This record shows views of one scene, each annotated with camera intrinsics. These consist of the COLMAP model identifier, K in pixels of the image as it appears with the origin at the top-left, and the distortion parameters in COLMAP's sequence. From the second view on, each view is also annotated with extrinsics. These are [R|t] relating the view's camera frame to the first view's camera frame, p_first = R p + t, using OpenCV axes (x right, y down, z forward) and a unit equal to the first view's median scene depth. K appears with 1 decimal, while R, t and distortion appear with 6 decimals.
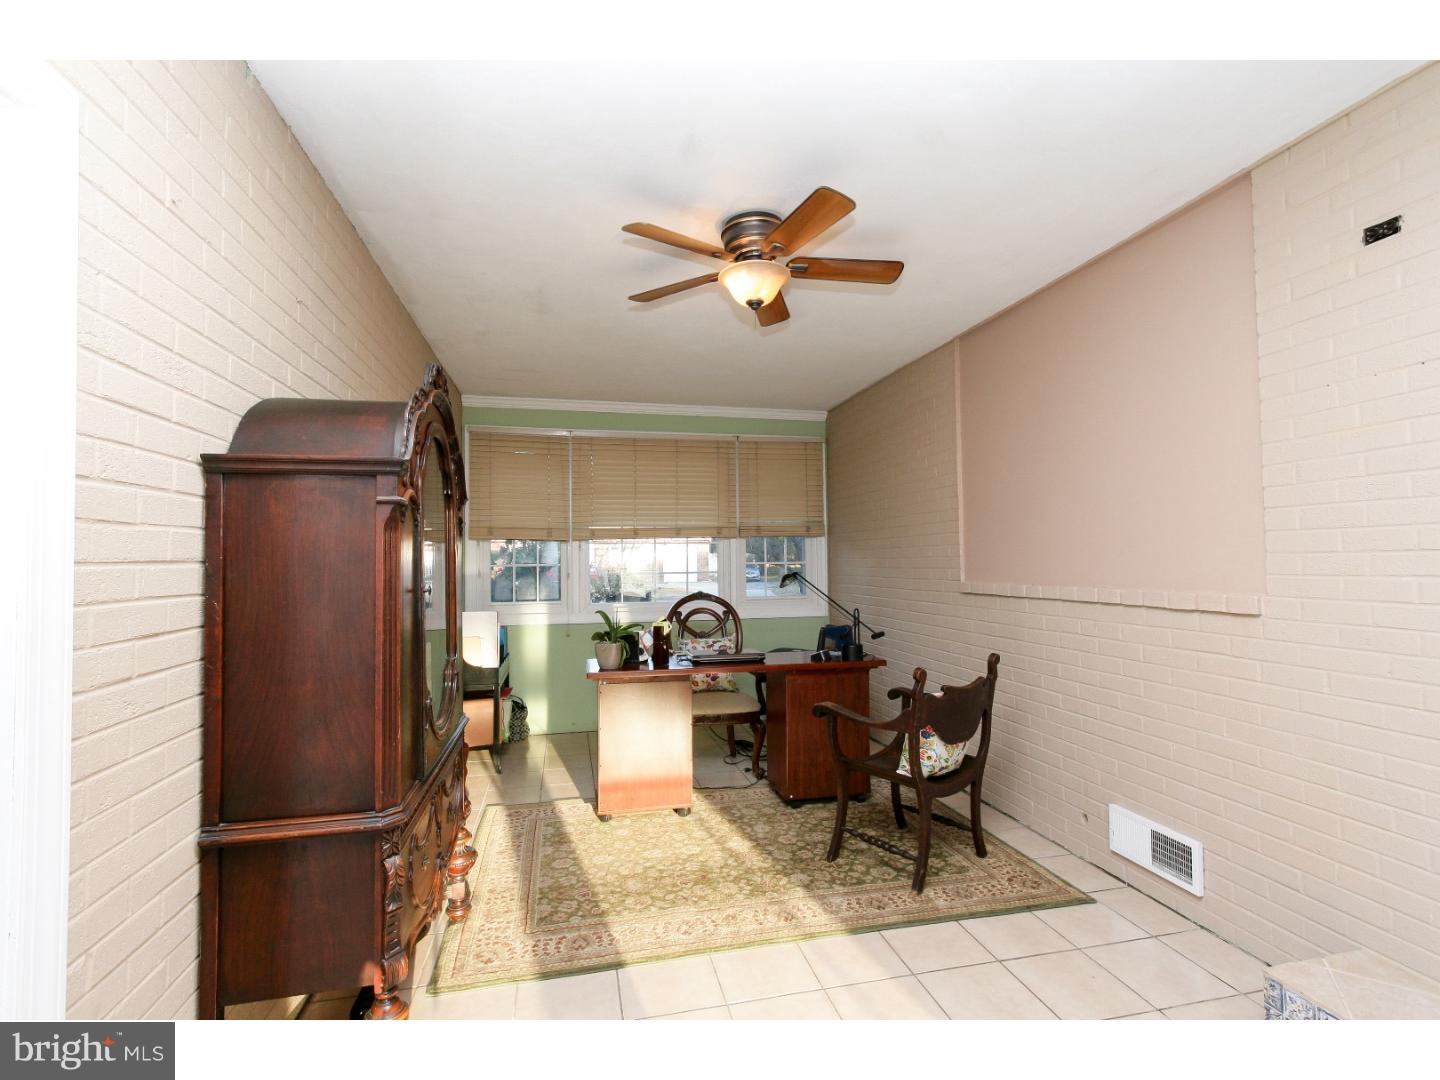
lens RADIAL K [[655.1, 0, 720.0], [0, 655.1, 540.0], [0, 0, 1]] dist [0.012285, 0.000355]
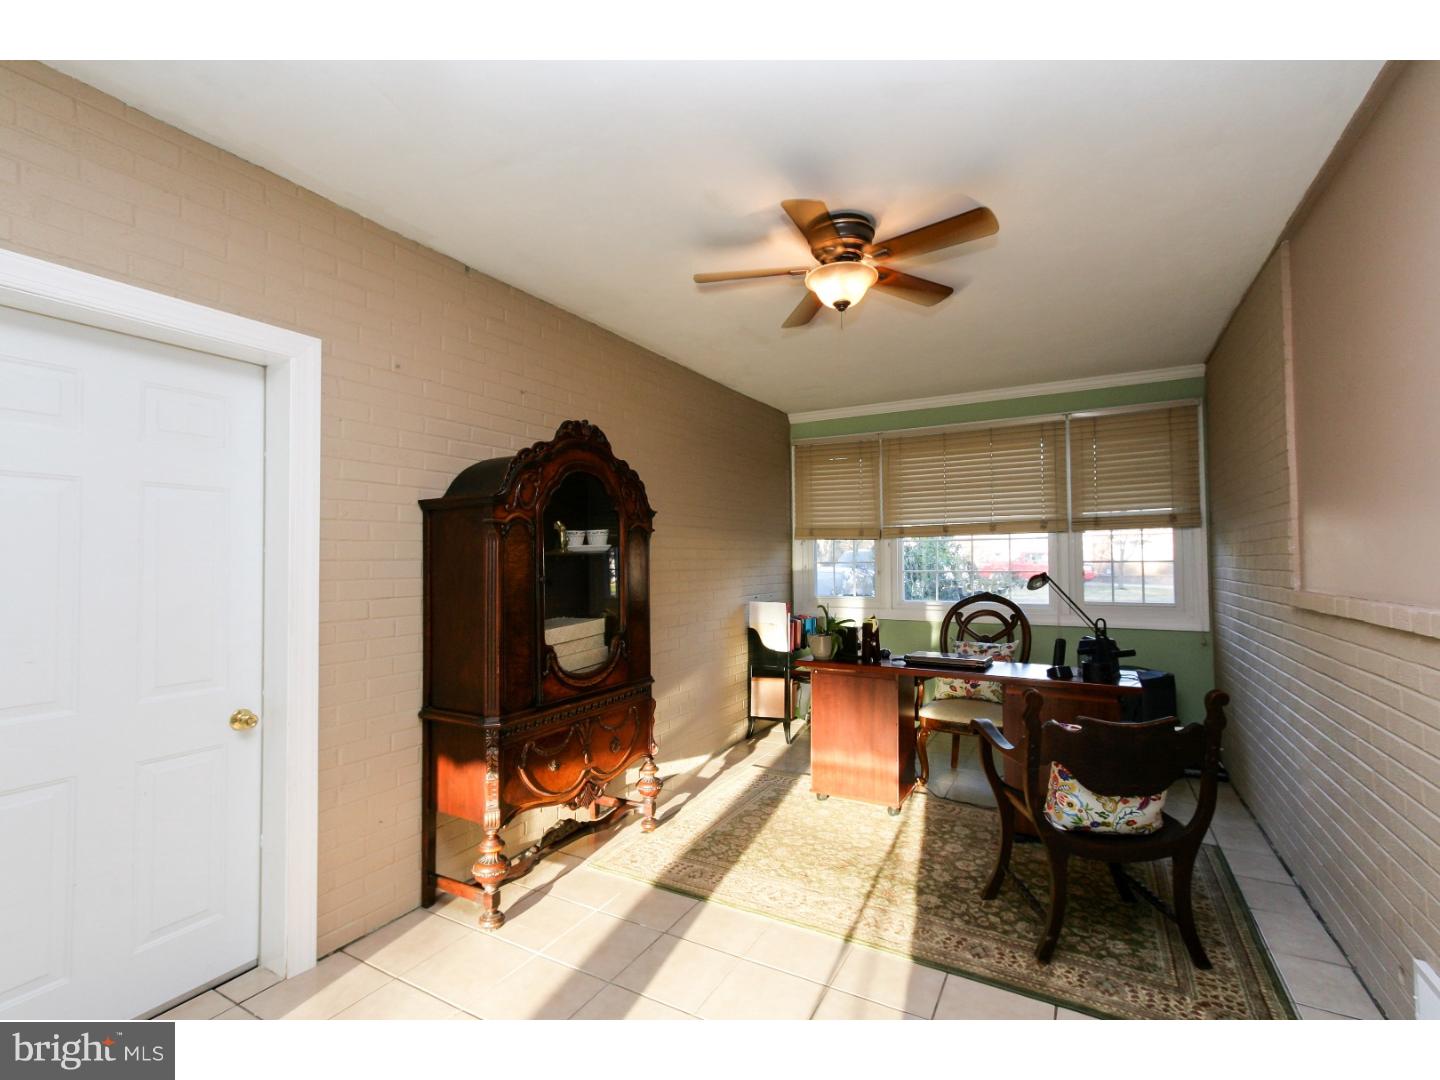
lens RADIAL K [[653.4, 0, 720.0], [0, 653.4, 540.0], [0, 0, 1]] dist [0.001739, 0.000764]
pose [[0.741168, -0.017542, -0.671091, 0.428542], [0.021265, 0.999770, -0.002648, -0.000124], [0.670983, -0.012308, 0.741371, 0.095581]]
